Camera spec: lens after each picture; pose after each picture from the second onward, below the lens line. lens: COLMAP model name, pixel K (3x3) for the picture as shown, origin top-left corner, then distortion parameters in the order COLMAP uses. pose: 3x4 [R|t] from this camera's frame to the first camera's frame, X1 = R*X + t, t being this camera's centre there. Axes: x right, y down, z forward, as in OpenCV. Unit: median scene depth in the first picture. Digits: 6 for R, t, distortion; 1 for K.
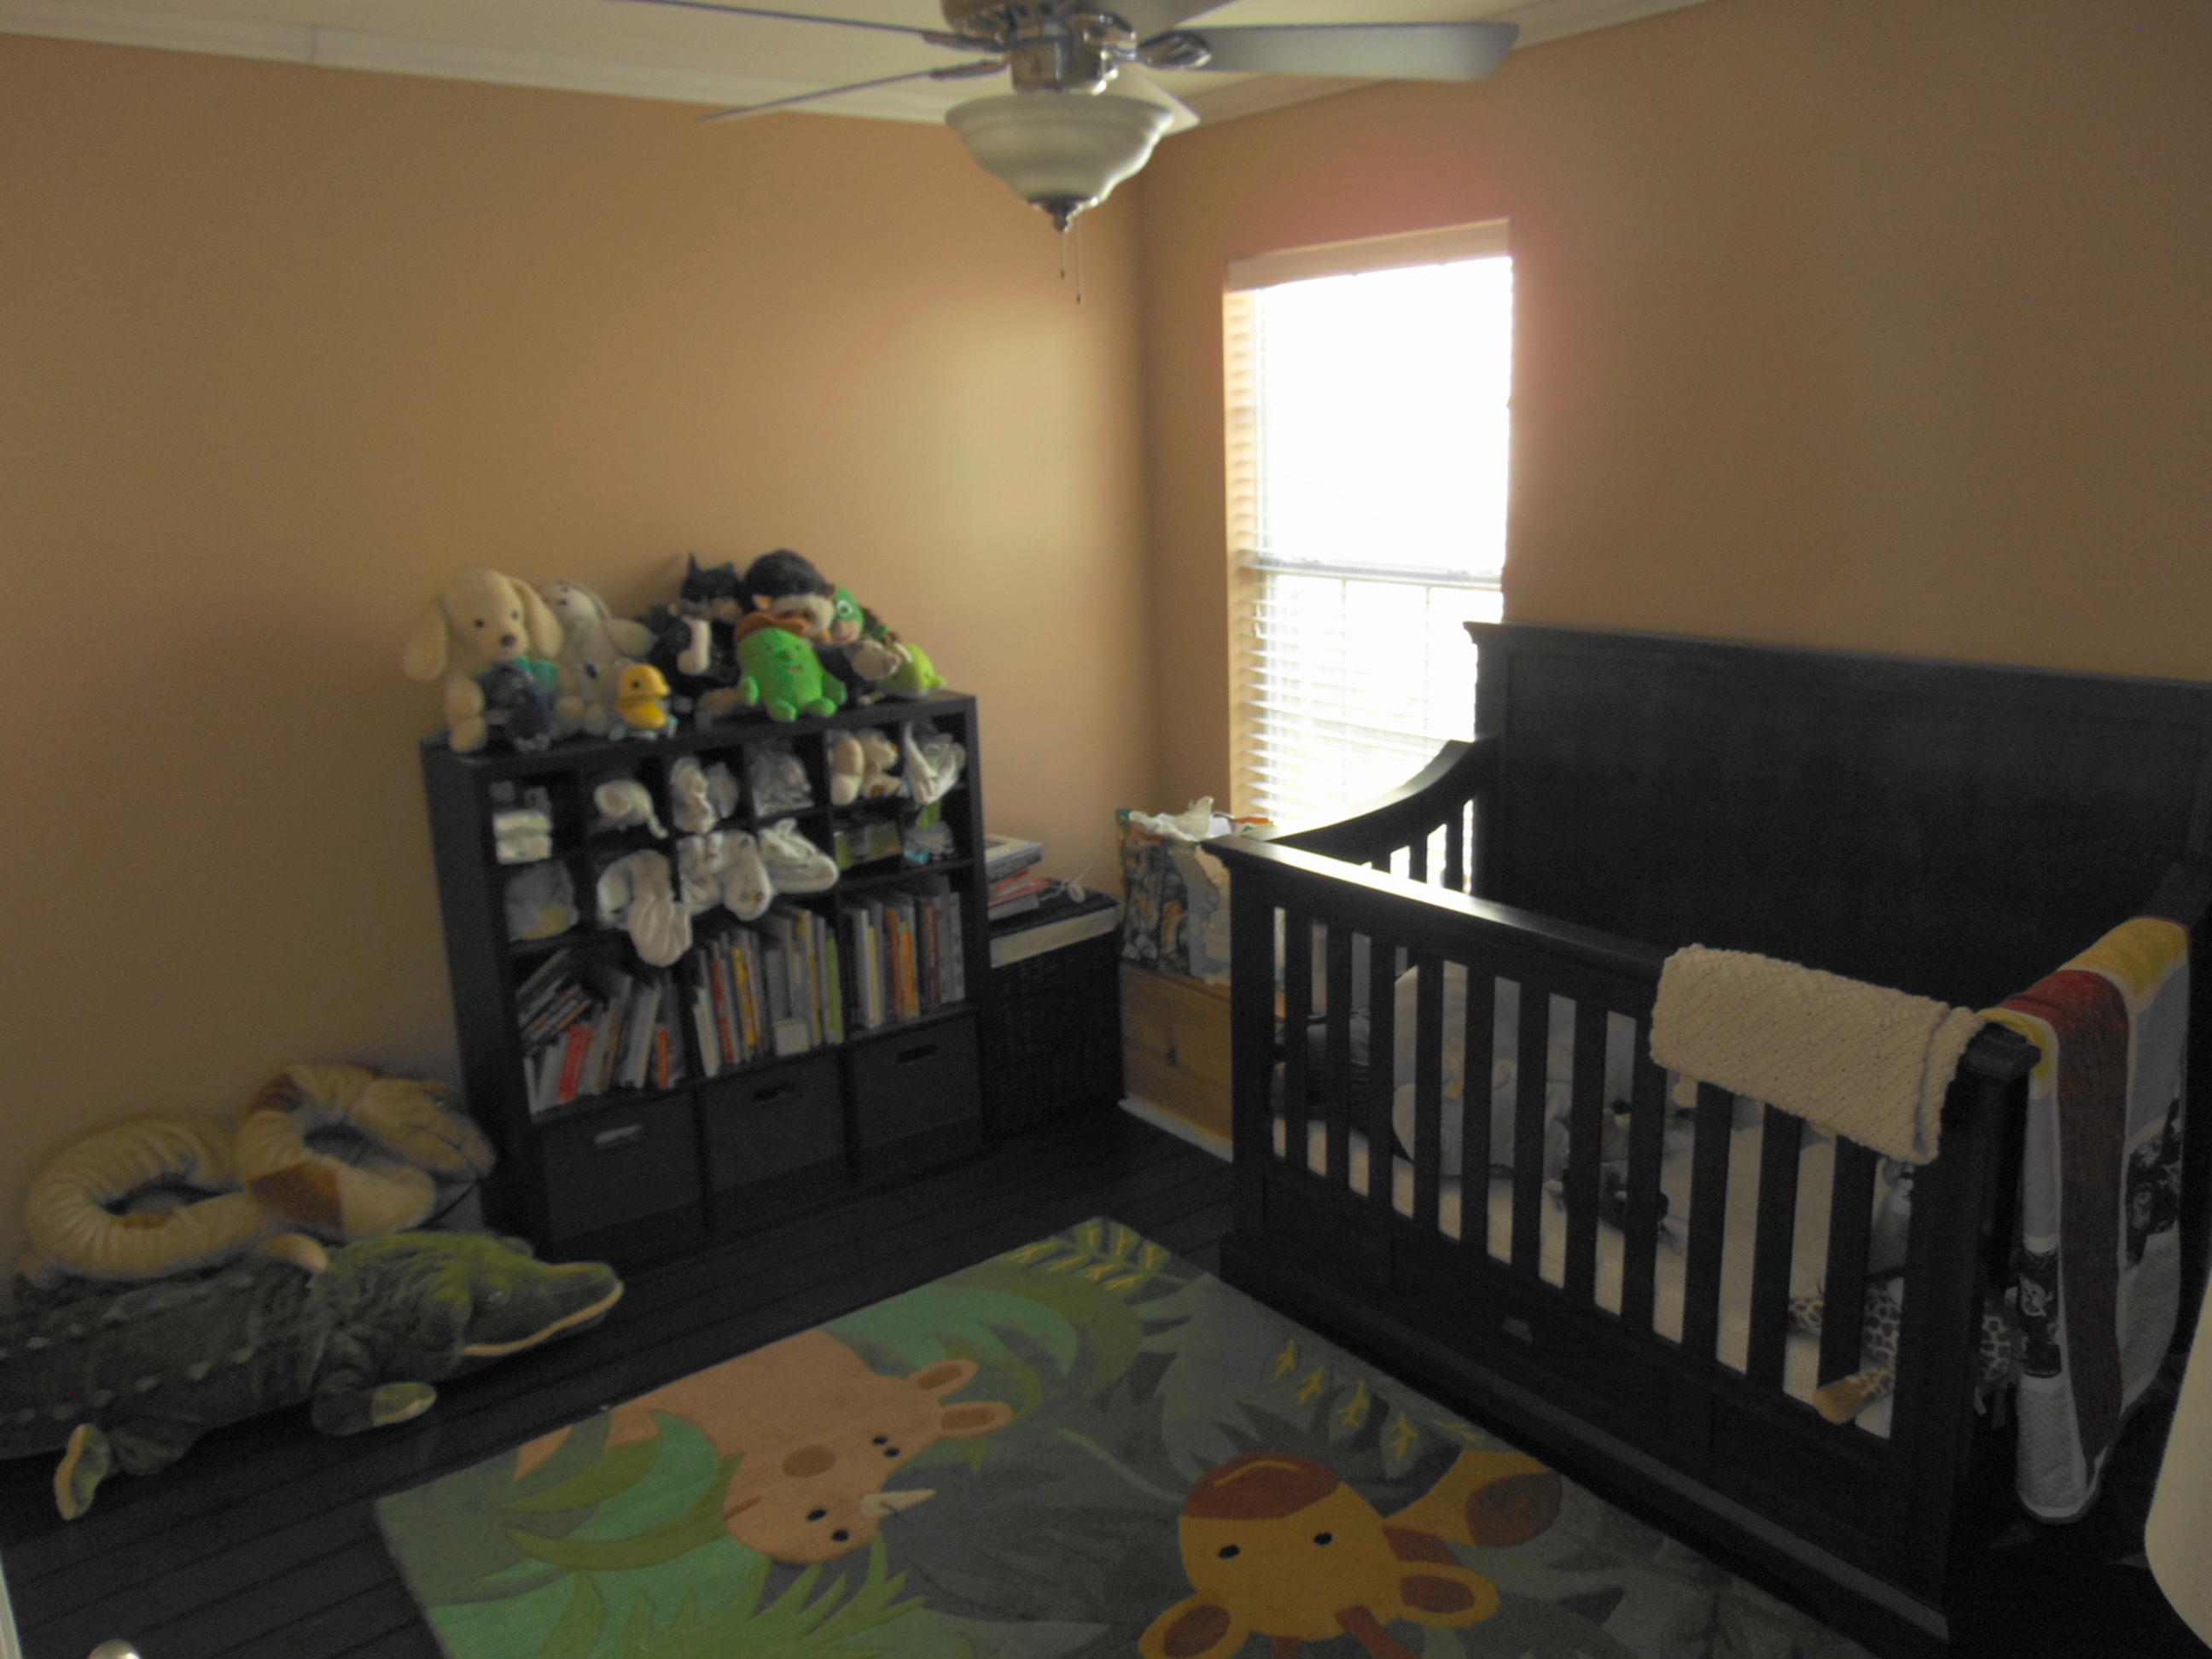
lens RADIAL K [[1663.6, 0, 1117.5], [0, 1663.6, 826.2], [0, 0, 1]] dist [-0.047064, 0.103376]
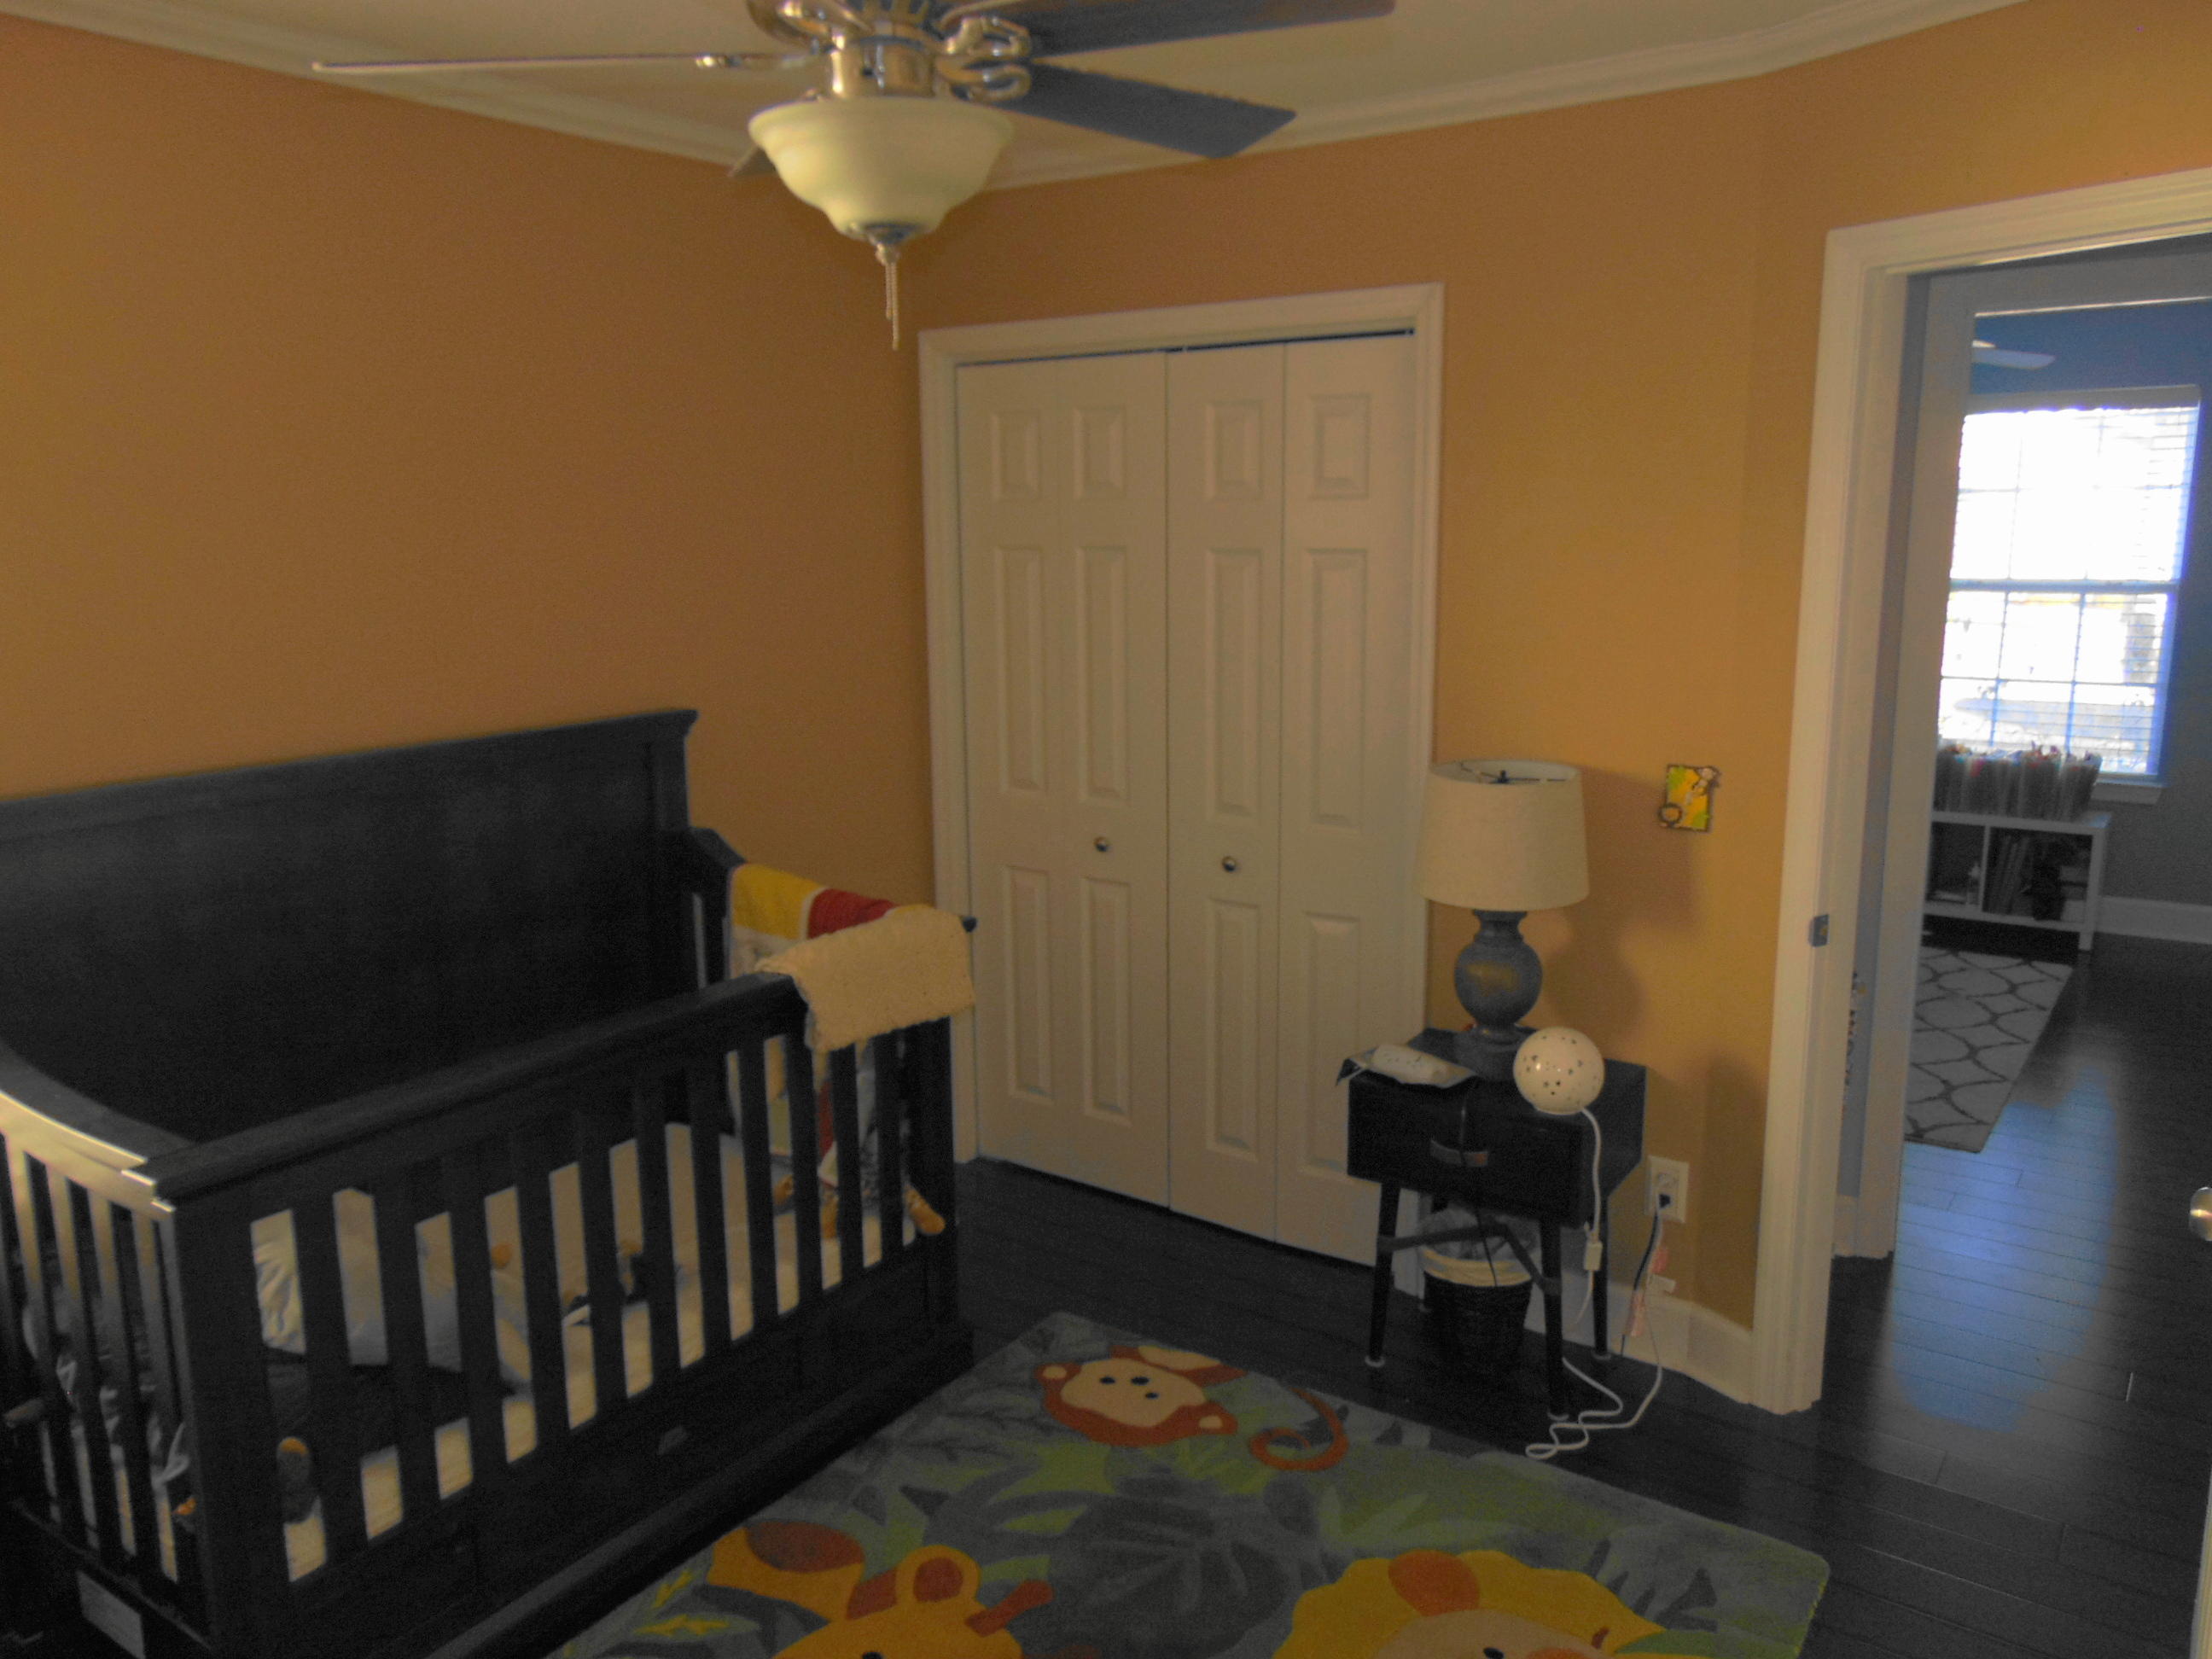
lens RADIAL K [[1663.6, 0, 1117.5], [0, 1663.6, 826.2], [0, 0, 1]] dist [-0.047064, 0.103376]
pose [[-0.296042, -0.154737, 0.942558, -0.695631], [0.250509, 0.939671, 0.232944, -0.193965], [-0.921740, 0.305081, -0.239419, 0.892020]]
